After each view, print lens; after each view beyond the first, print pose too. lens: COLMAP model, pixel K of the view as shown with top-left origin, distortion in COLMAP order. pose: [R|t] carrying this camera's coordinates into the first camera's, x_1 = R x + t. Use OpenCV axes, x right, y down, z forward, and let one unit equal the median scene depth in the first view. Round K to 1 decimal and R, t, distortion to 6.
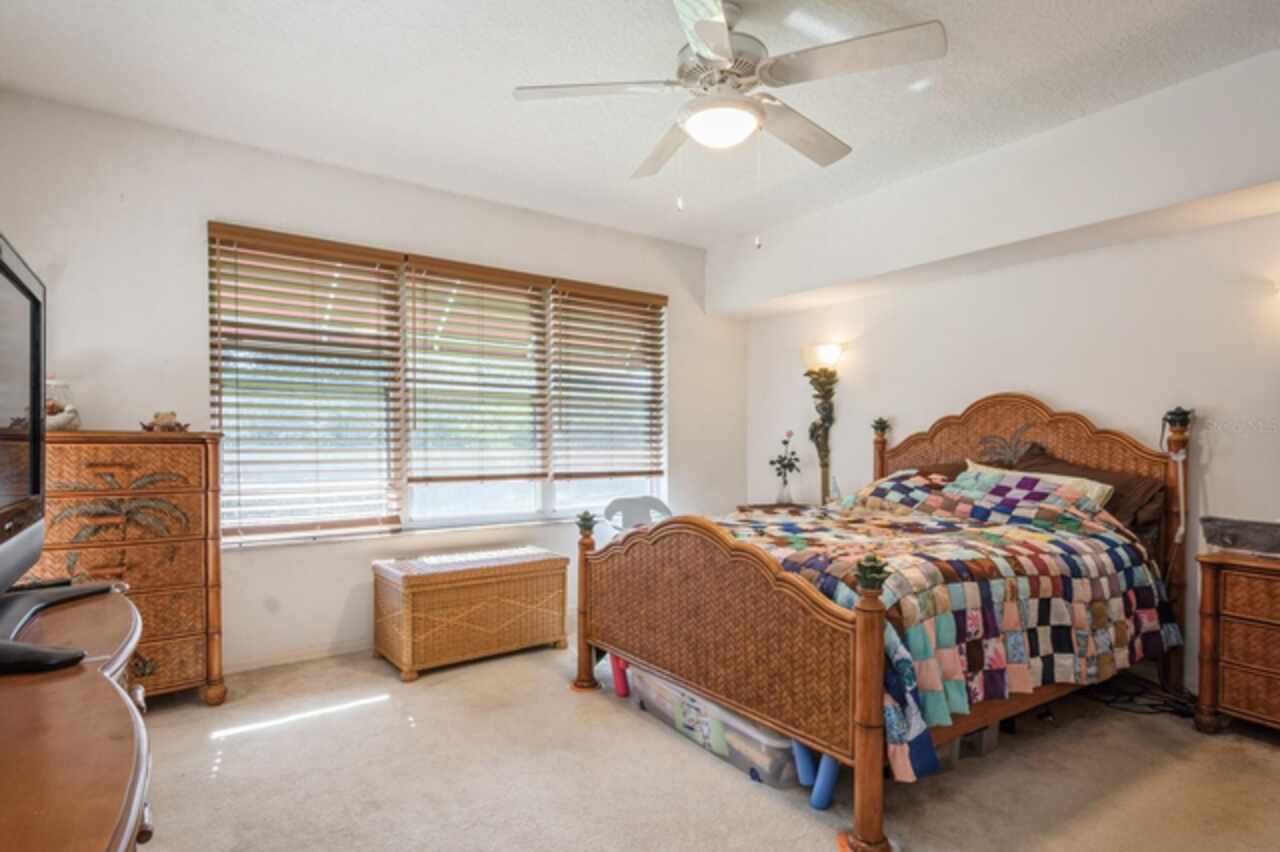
lens RADIAL K [[660.0, 0, 636.6], [0, 660.0, 449.4], [0, 0, 1]] dist [-0.000522, 0.001855]
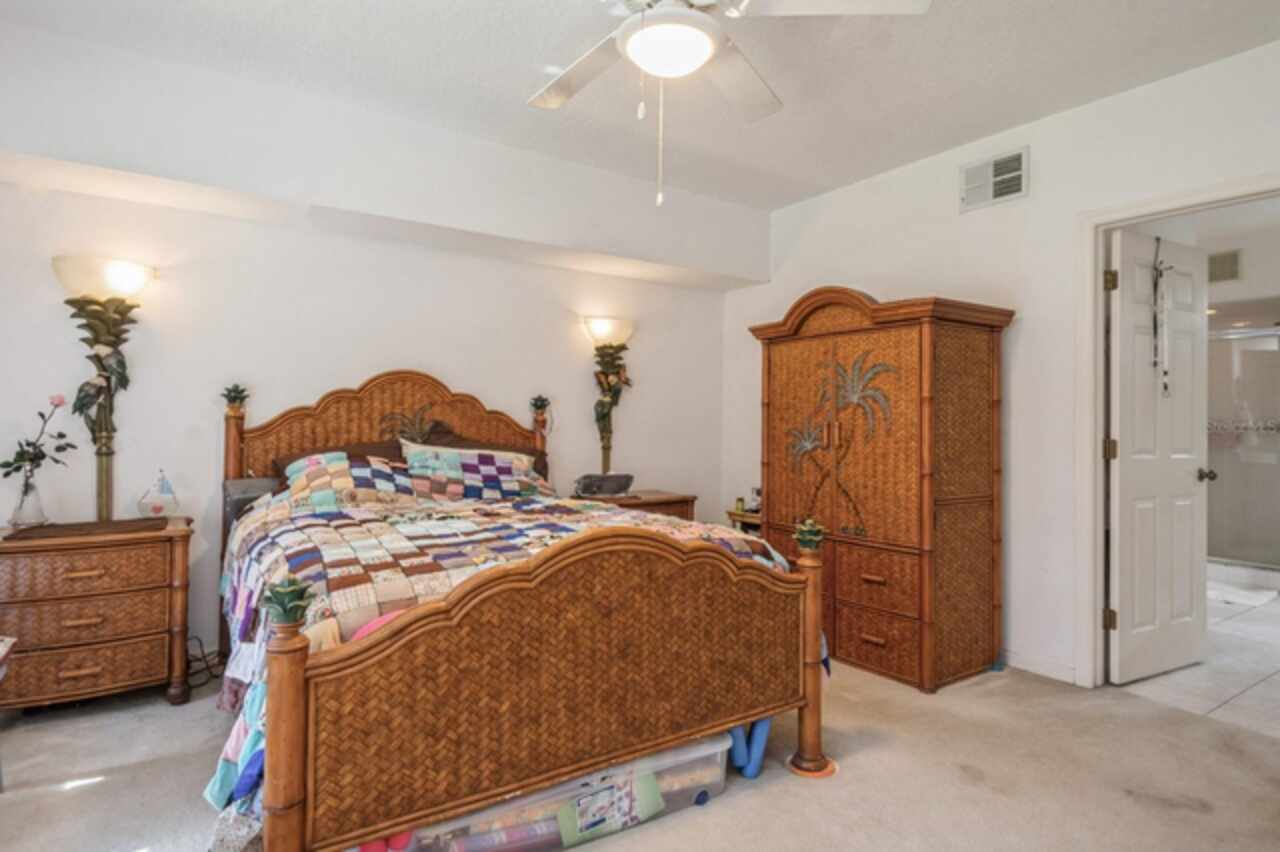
lens RADIAL K [[660.0, 0, 641.6], [0, 660.0, 425.1], [0, 0, 1]] dist [-0.000522, 0.001855]
pose [[0.048343, -0.004300, 0.998822, -0.389368], [-0.002382, 0.999987, 0.004421, -0.007570], [-0.998828, -0.002593, 0.048332, 0.568862]]
